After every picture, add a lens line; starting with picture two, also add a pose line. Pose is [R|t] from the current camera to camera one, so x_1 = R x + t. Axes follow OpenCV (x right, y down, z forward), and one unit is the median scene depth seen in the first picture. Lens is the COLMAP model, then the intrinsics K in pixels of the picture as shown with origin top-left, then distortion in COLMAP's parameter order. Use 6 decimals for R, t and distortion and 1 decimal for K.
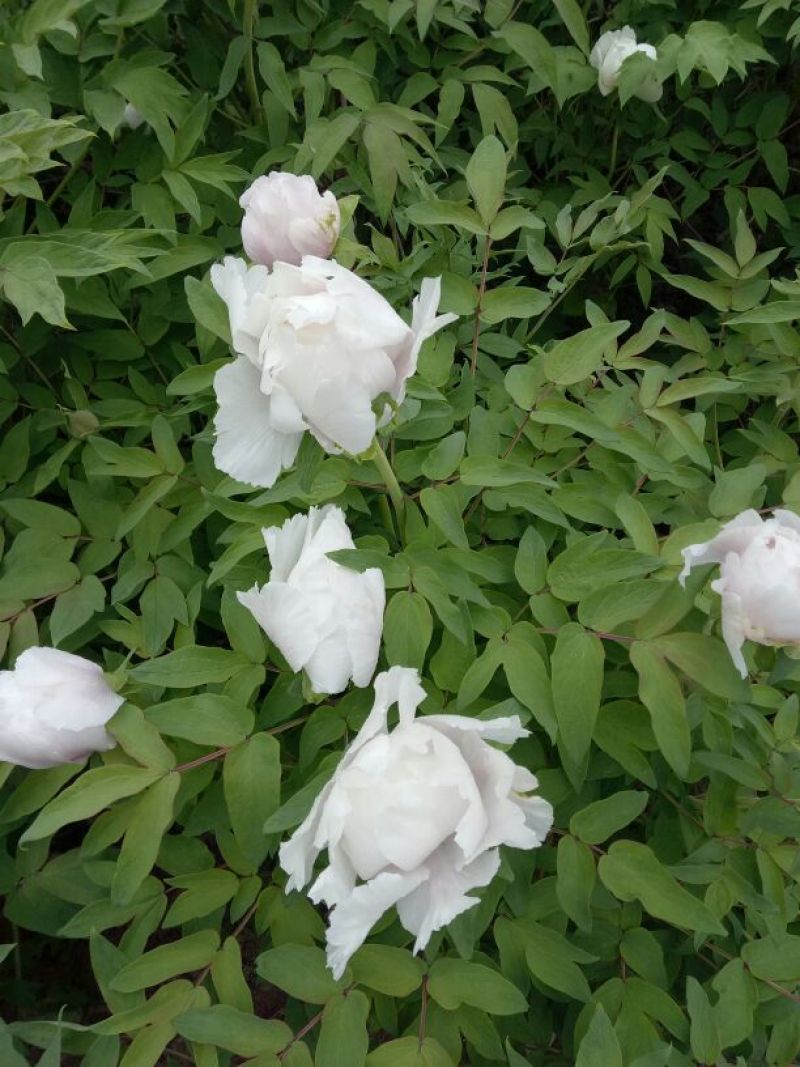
lens RADIAL K [[828.7, 0, 394.9], [0, 828.7, 531.6], [0, 0, 1]] dist [0.119767, -0.173980]
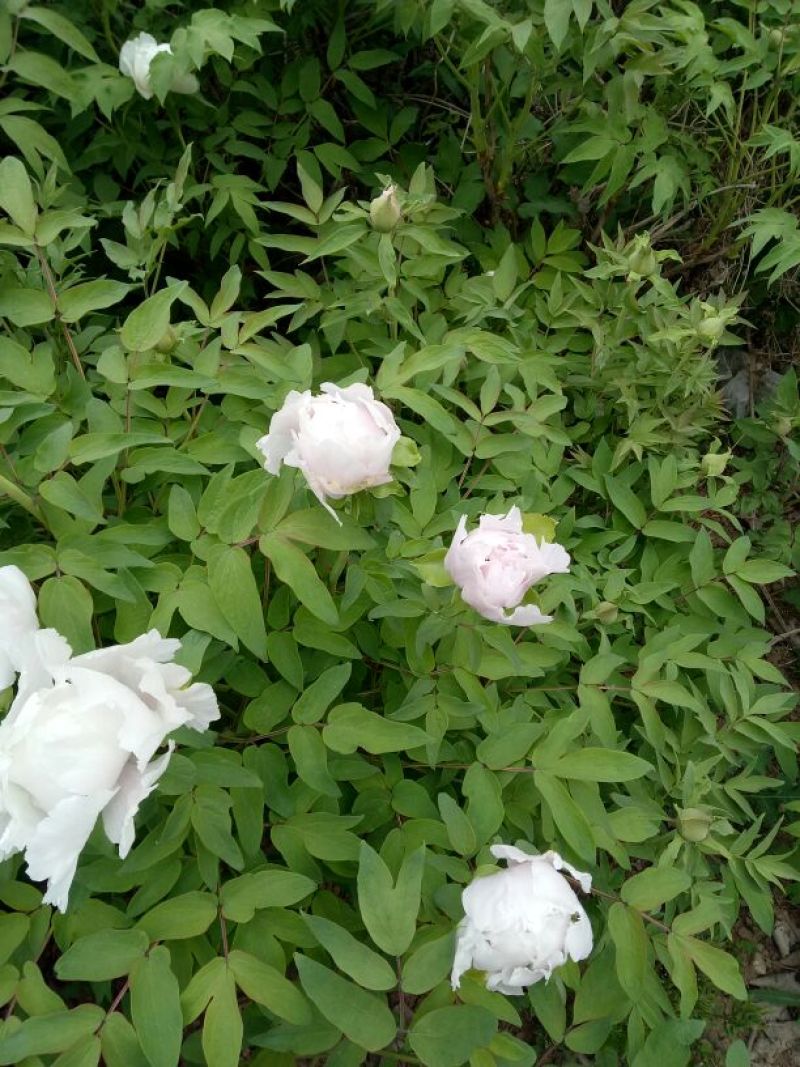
lens RADIAL K [[828.7, 0, 394.9], [0, 828.7, 531.6], [0, 0, 1]] dist [0.119767, -0.173980]
pose [[0.898209, -0.372417, 0.233508, 0.157938], [0.376515, 0.925972, 0.028516, 0.136374], [-0.226842, 0.062306, 0.971937, -0.116485]]
